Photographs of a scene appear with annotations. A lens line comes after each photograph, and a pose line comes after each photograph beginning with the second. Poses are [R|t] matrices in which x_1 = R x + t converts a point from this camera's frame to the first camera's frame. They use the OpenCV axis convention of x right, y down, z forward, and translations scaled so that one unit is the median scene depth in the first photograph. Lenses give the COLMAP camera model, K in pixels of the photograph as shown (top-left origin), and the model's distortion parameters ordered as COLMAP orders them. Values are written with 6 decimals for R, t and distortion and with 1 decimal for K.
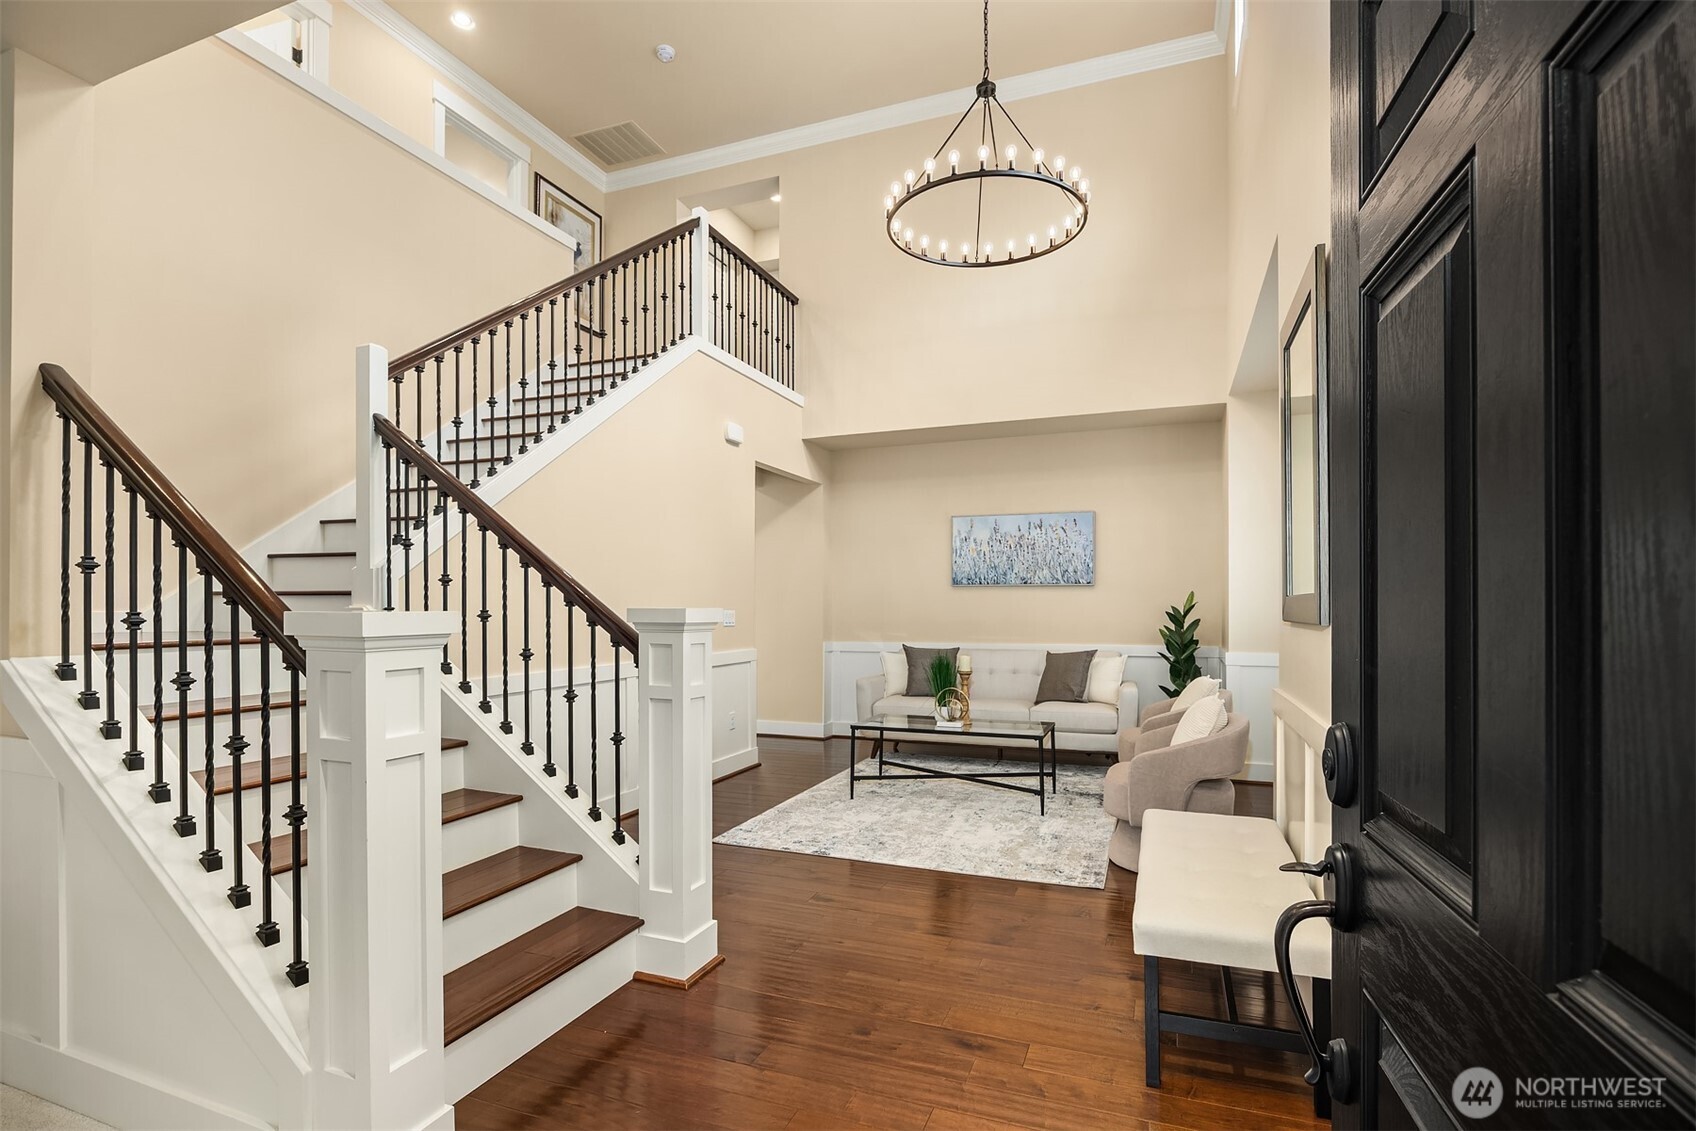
lens RADIAL K [[808.3, 0, 846.9], [0, 808.3, 605.0], [0, 0, 1]] dist [0.000009, -0.000004]
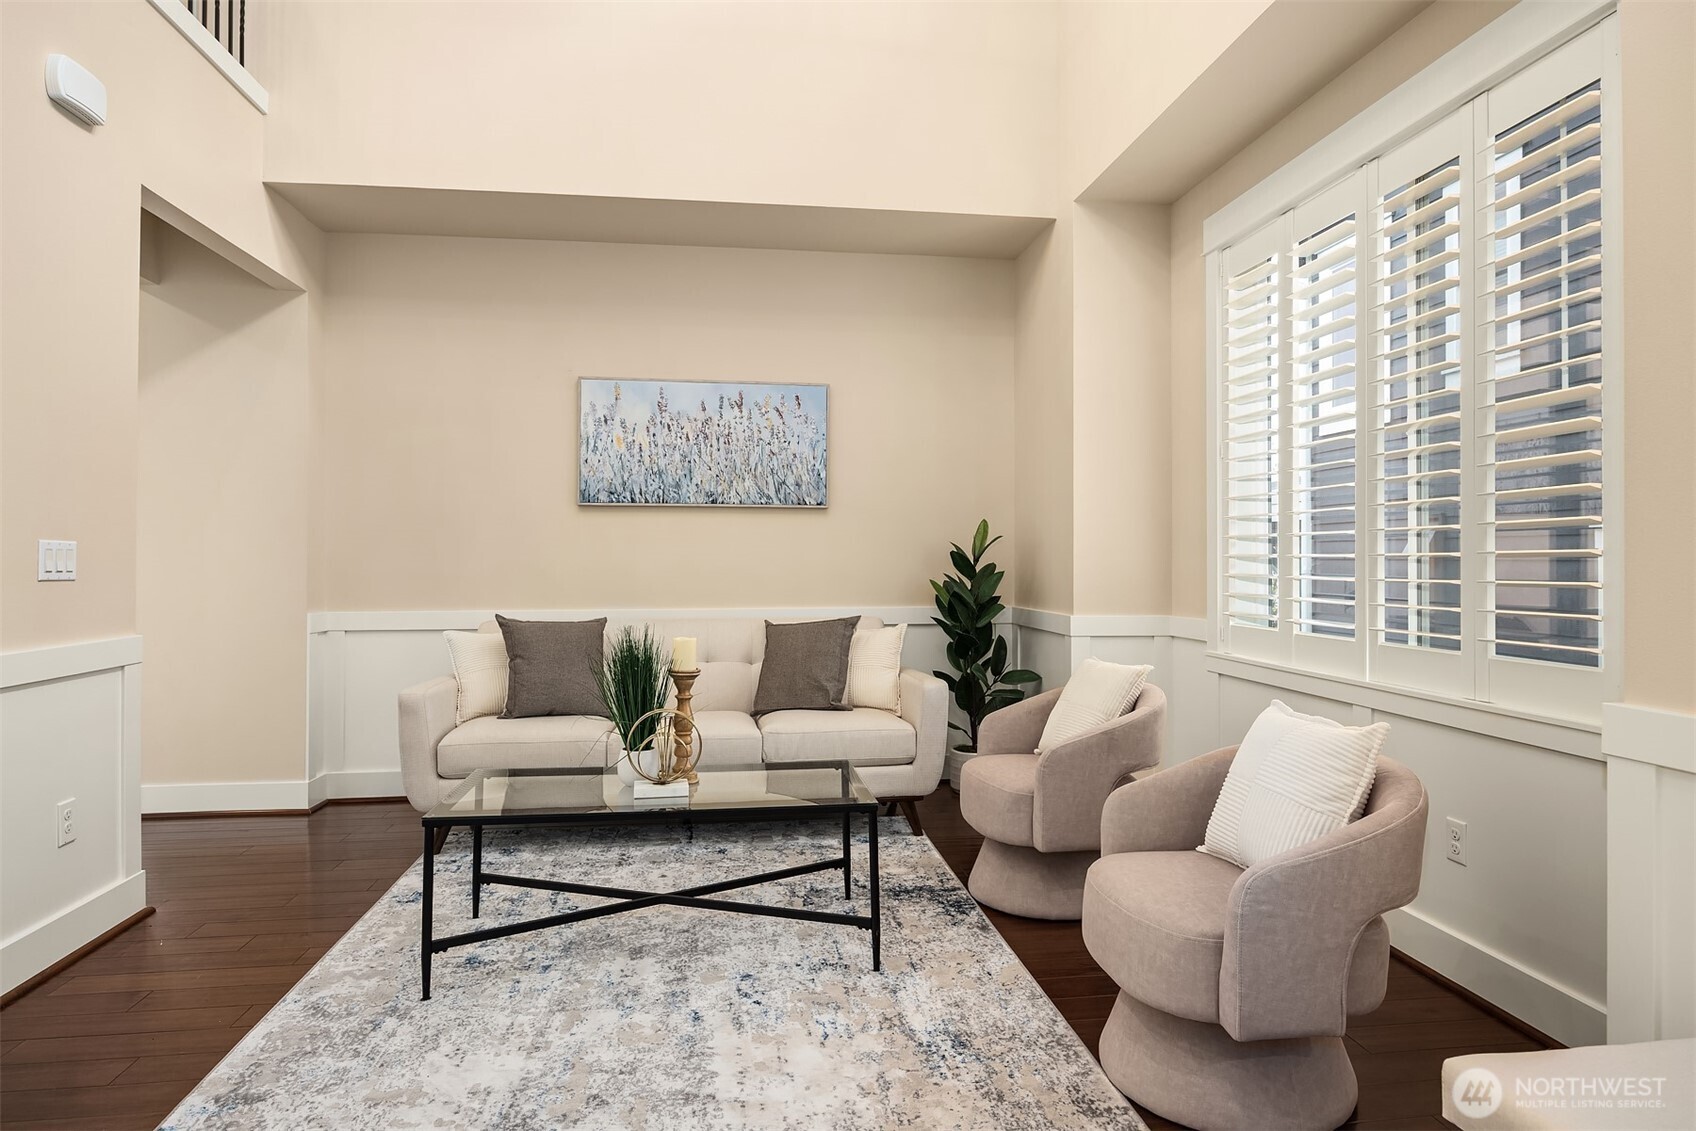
lens RADIAL K [[1005.4, 0, 847.1], [0, 1005.4, 553.2], [0, 0, 1]] dist [0.001458, 0.002137]
pose [[0.876897, 0.007779, 0.480615, -0.042737], [-0.004199, 0.999955, -0.008523, 0.016449], [-0.480659, 0.005456, 0.876891, 0.369599]]
